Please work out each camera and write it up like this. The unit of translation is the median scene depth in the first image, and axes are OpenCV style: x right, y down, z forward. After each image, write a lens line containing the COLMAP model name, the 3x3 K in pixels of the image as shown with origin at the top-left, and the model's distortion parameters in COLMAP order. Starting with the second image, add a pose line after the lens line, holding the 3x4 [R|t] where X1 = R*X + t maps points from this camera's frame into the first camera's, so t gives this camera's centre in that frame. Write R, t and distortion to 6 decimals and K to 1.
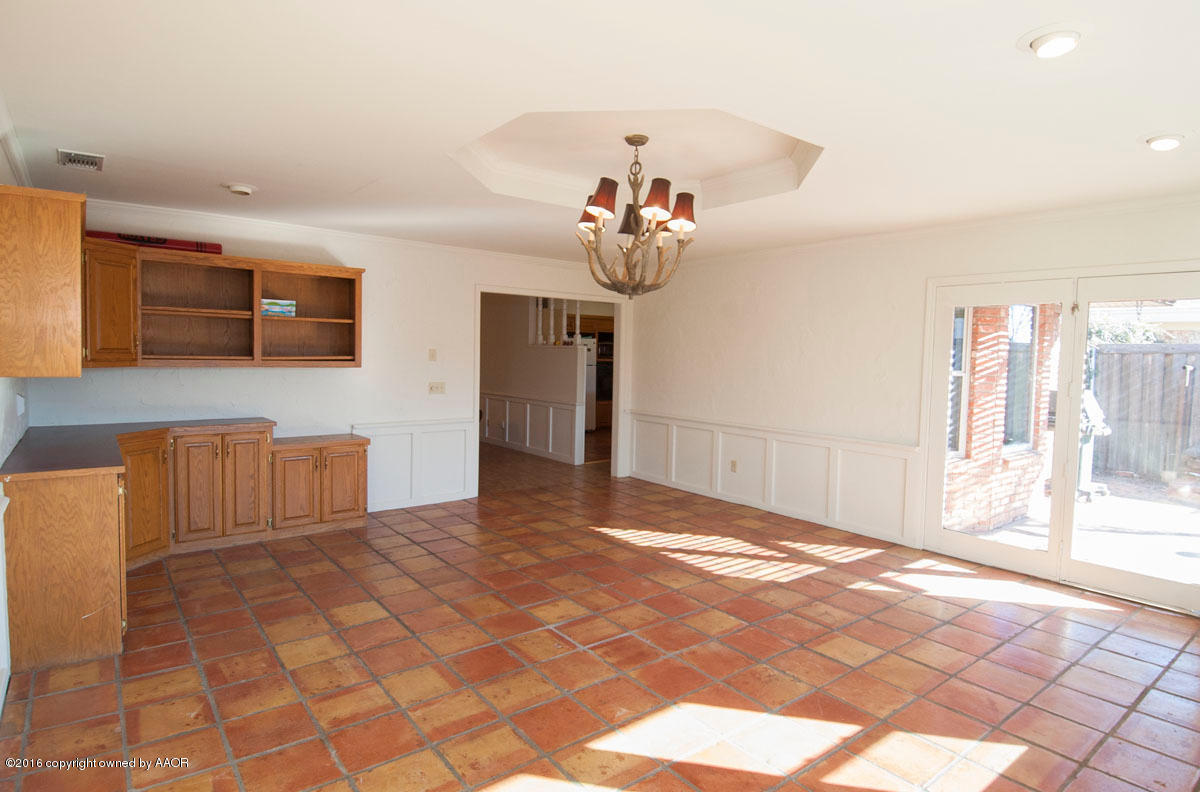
lens RADIAL K [[652.6, 0, 600.7], [0, 652.6, 394.1], [0, 0, 1]] dist [-0.022103, -0.001431]
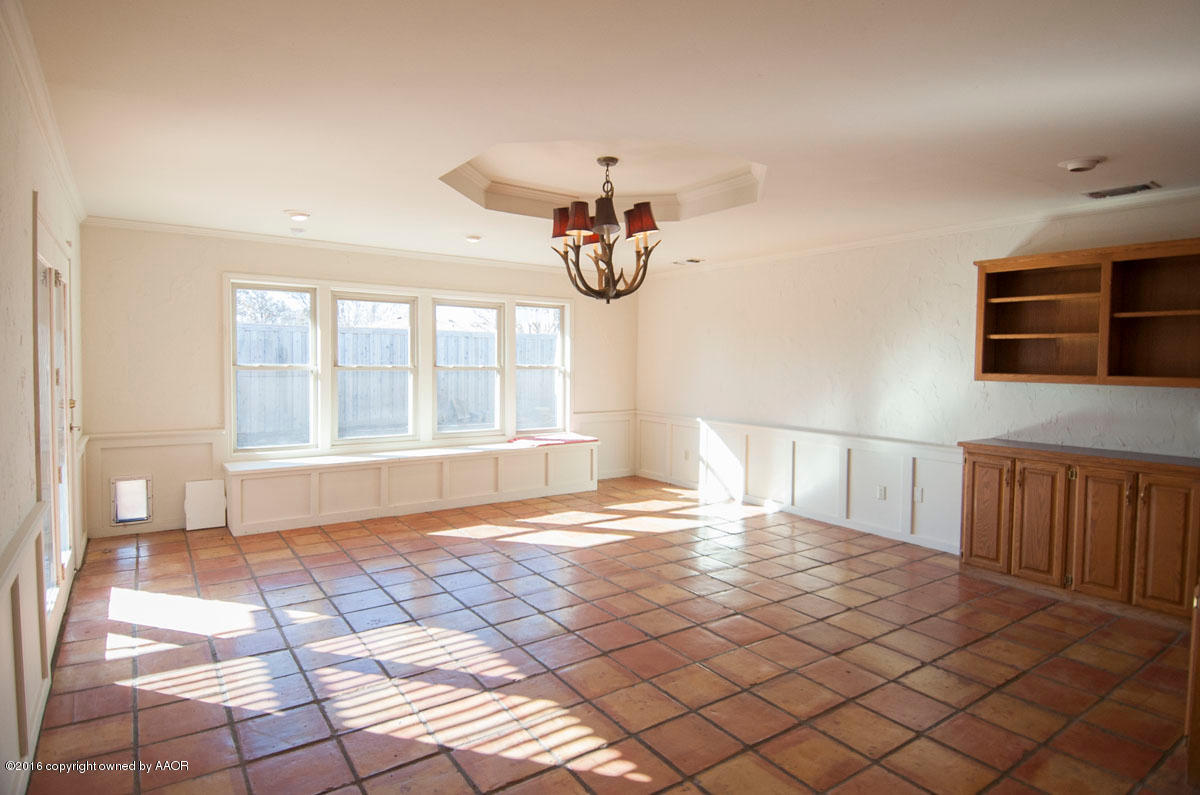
lens RADIAL K [[652.6, 0, 600.2], [0, 652.6, 394.6], [0, 0, 1]] dist [-0.022103, -0.001431]
pose [[-0.998324, -0.035048, 0.046052, 0.002467], [-0.029964, 0.993831, 0.106785, -0.082973], [-0.049511, 0.105226, -0.993215, 1.582459]]
